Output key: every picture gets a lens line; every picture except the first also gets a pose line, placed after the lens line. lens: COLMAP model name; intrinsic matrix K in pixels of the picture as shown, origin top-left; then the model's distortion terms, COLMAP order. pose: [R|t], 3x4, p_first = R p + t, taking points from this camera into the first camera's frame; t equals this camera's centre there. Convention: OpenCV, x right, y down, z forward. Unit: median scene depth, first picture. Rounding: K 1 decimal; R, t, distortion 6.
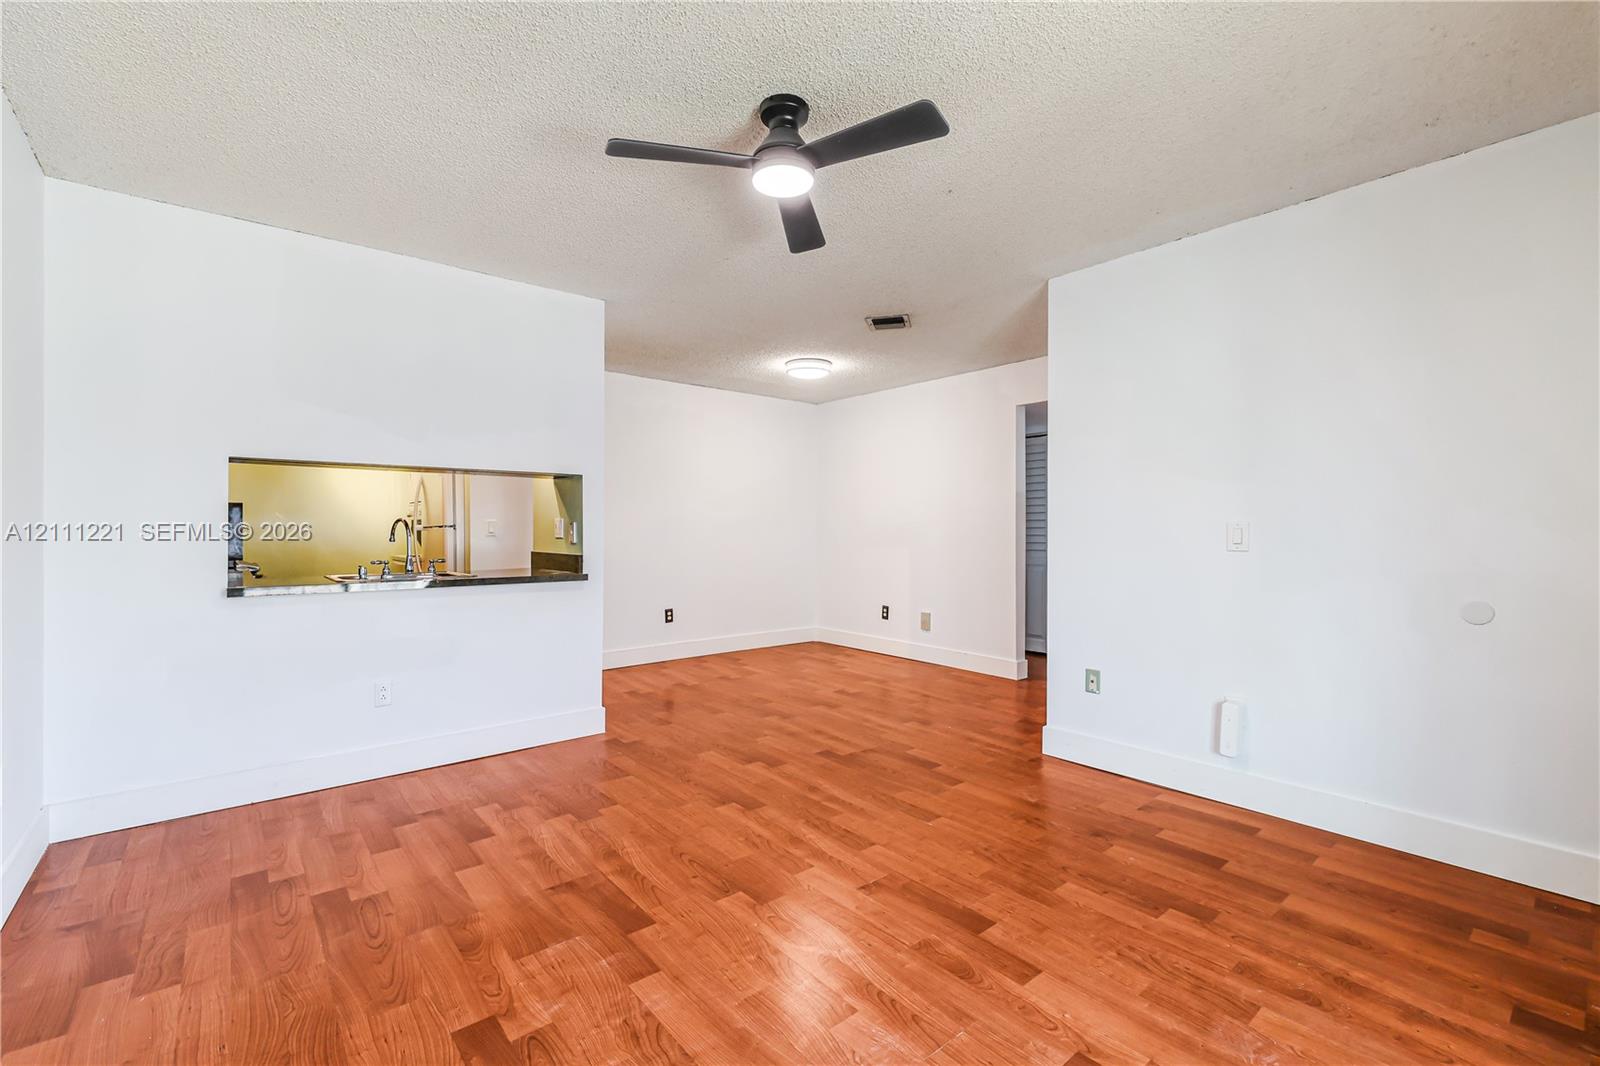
lens RADIAL K [[692.6, 0, 800.0], [0, 692.6, 533.0], [0, 0, 1]] dist [-0.000296, -0.000058]
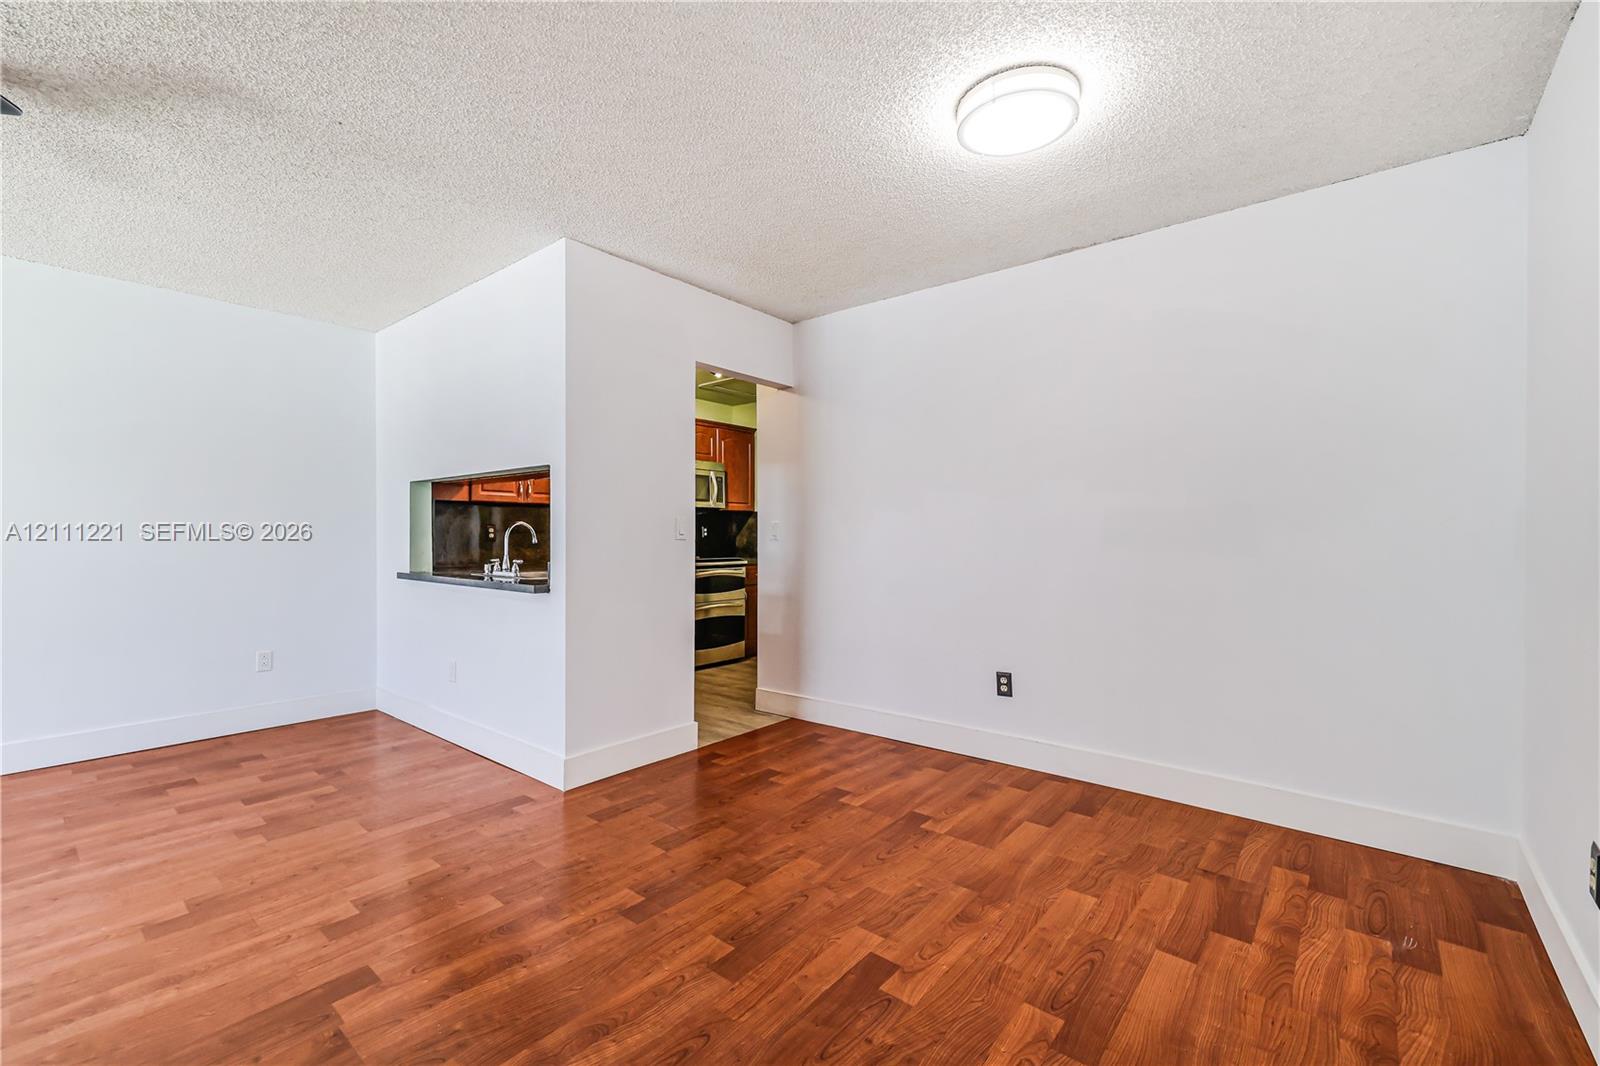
lens RADIAL K [[689.4, 0, 756.4], [0, 689.4, 530.3], [0, 0, 1]] dist [0.000628, 0.000164]
pose [[0.140128, -0.008321, -0.990098, 0.818182], [-0.005376, 0.999944, -0.009164, 0.001652], [0.990119, 0.006607, 0.140075, 1.748068]]
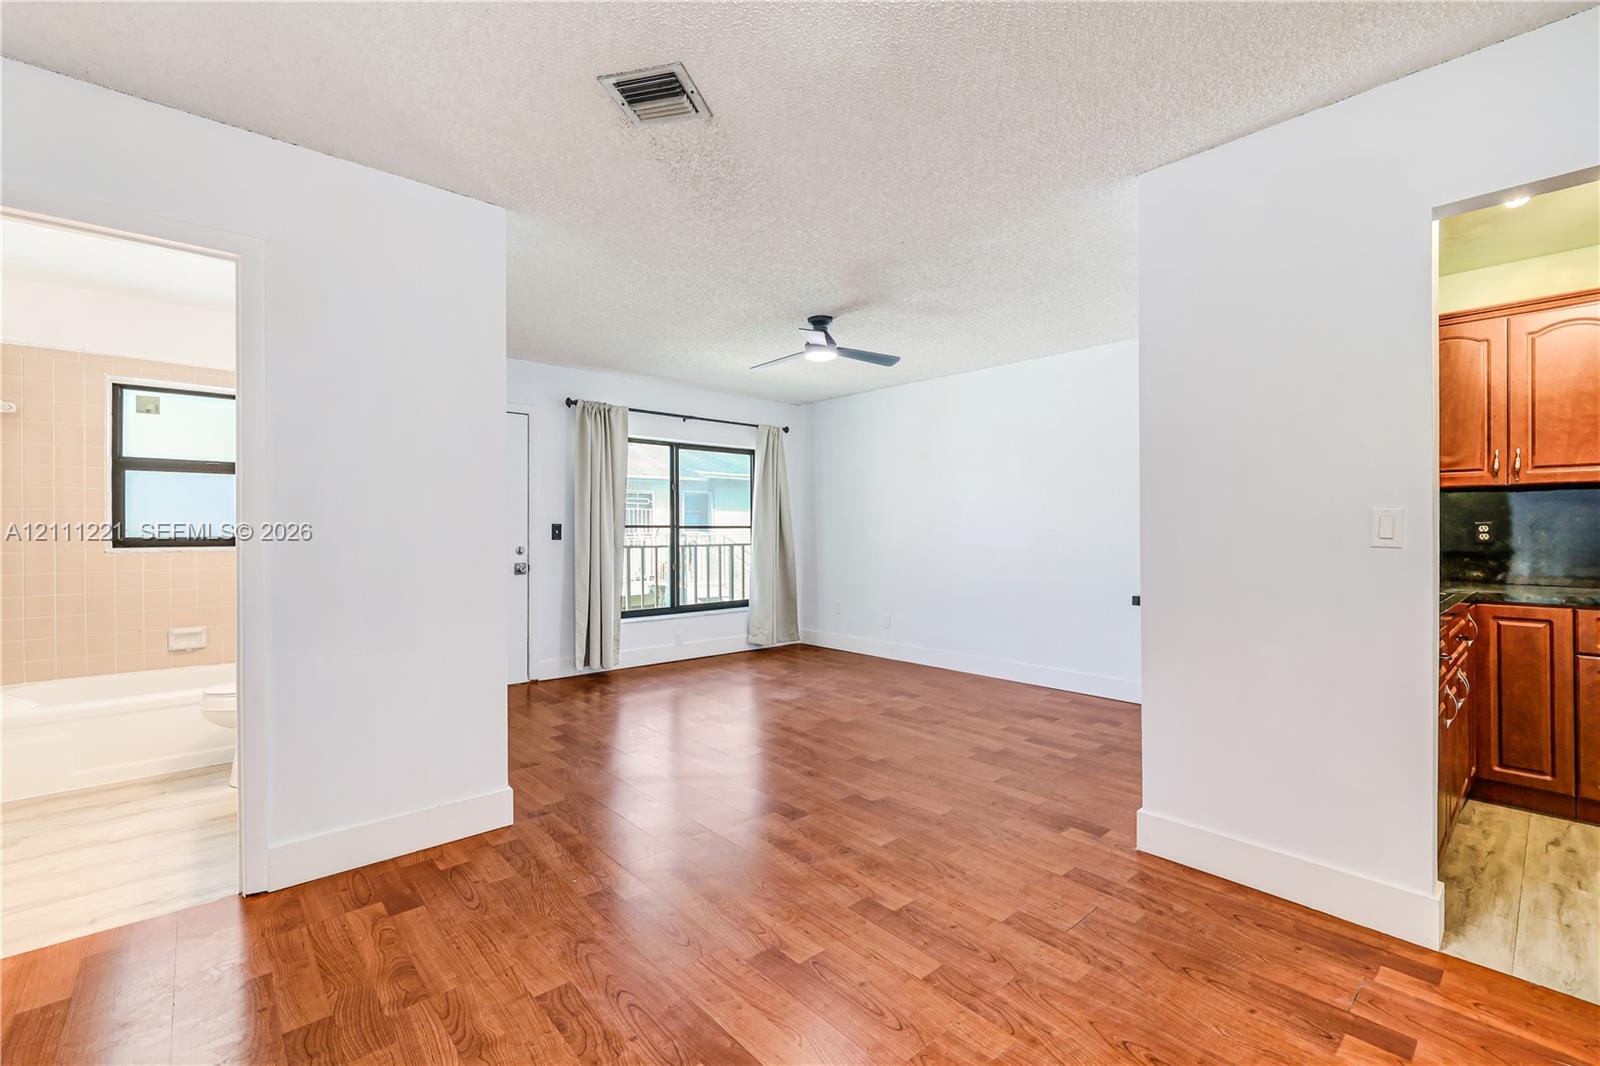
lens RADIAL K [[676.3, 0, 795.2], [0, 676.3, 530.1], [0, 0, 1]] dist [0.000326, 0.000093]
pose [[-0.999807, -0.000296, -0.019627, 0.076440], [-0.000373, 0.999992, 0.003901, -0.015622], [0.019626, 0.003908, -0.999800, 2.562487]]
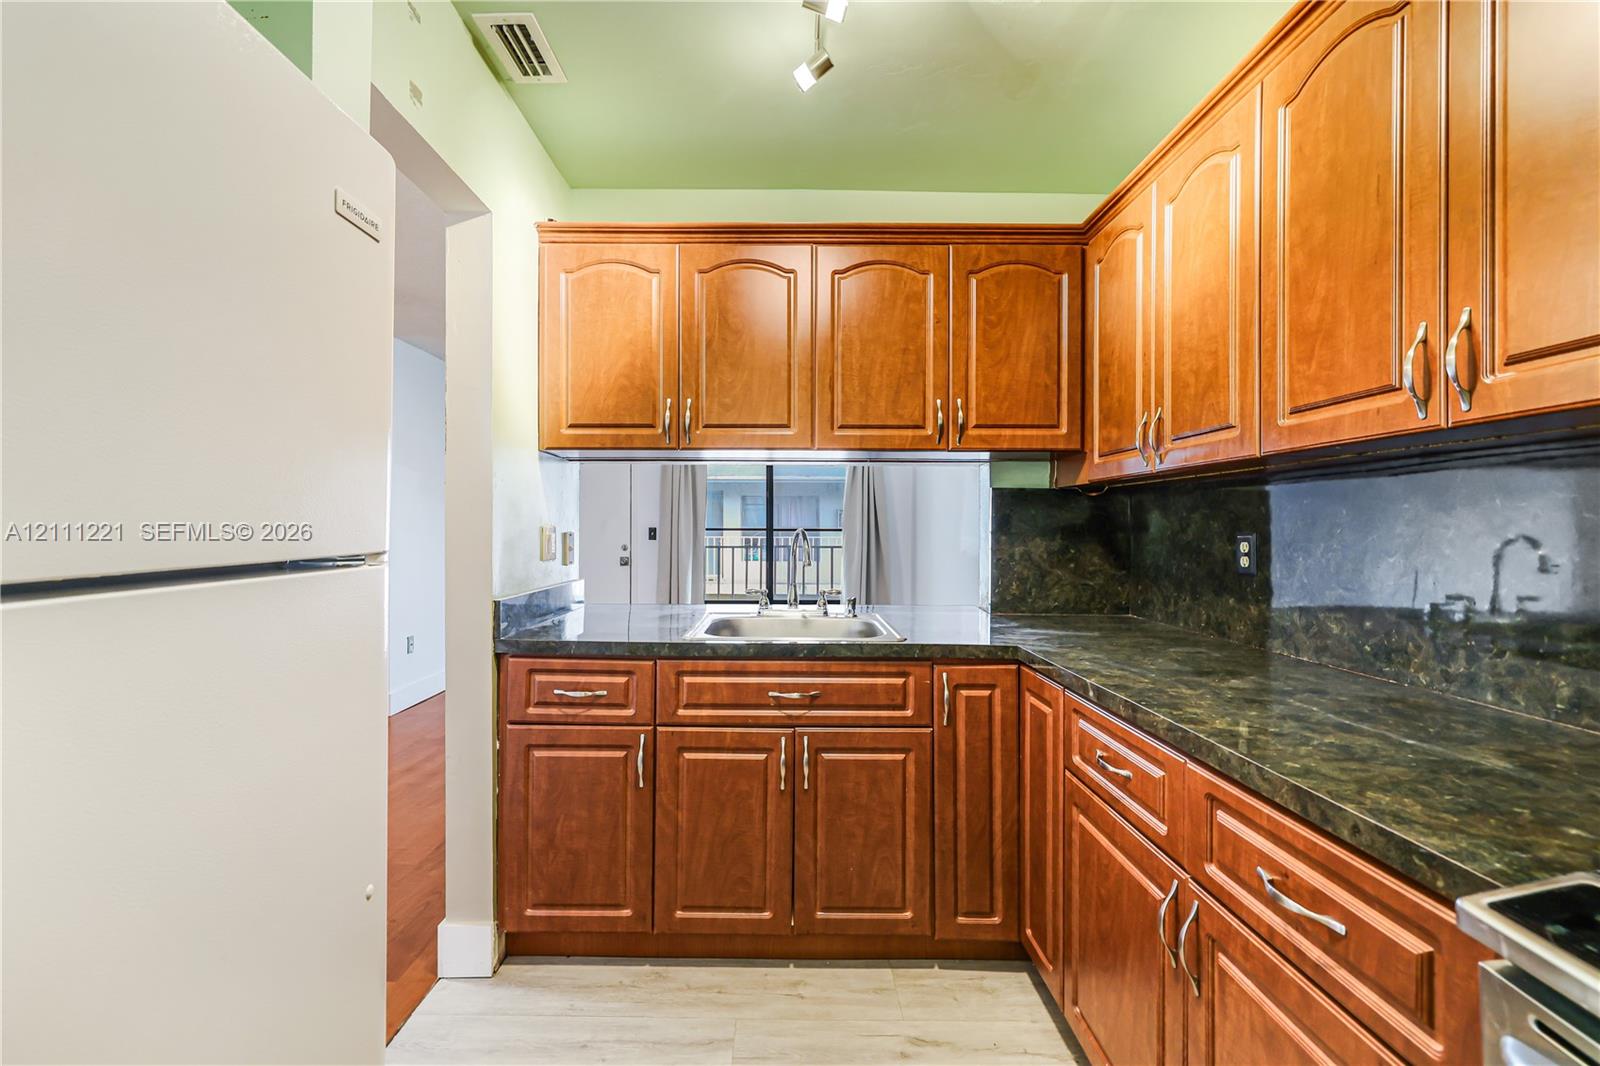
lens RADIAL K [[676.3, 0, 795.2], [0, 676.3, 530.1], [0, 0, 1]] dist [0.000326, 0.000093]
pose [[-0.772428, -0.007172, 0.635062, -1.410567], [-0.003550, 0.999969, 0.006976, -0.036803], [-0.635093, 0.003134, -0.772430, 2.144372]]
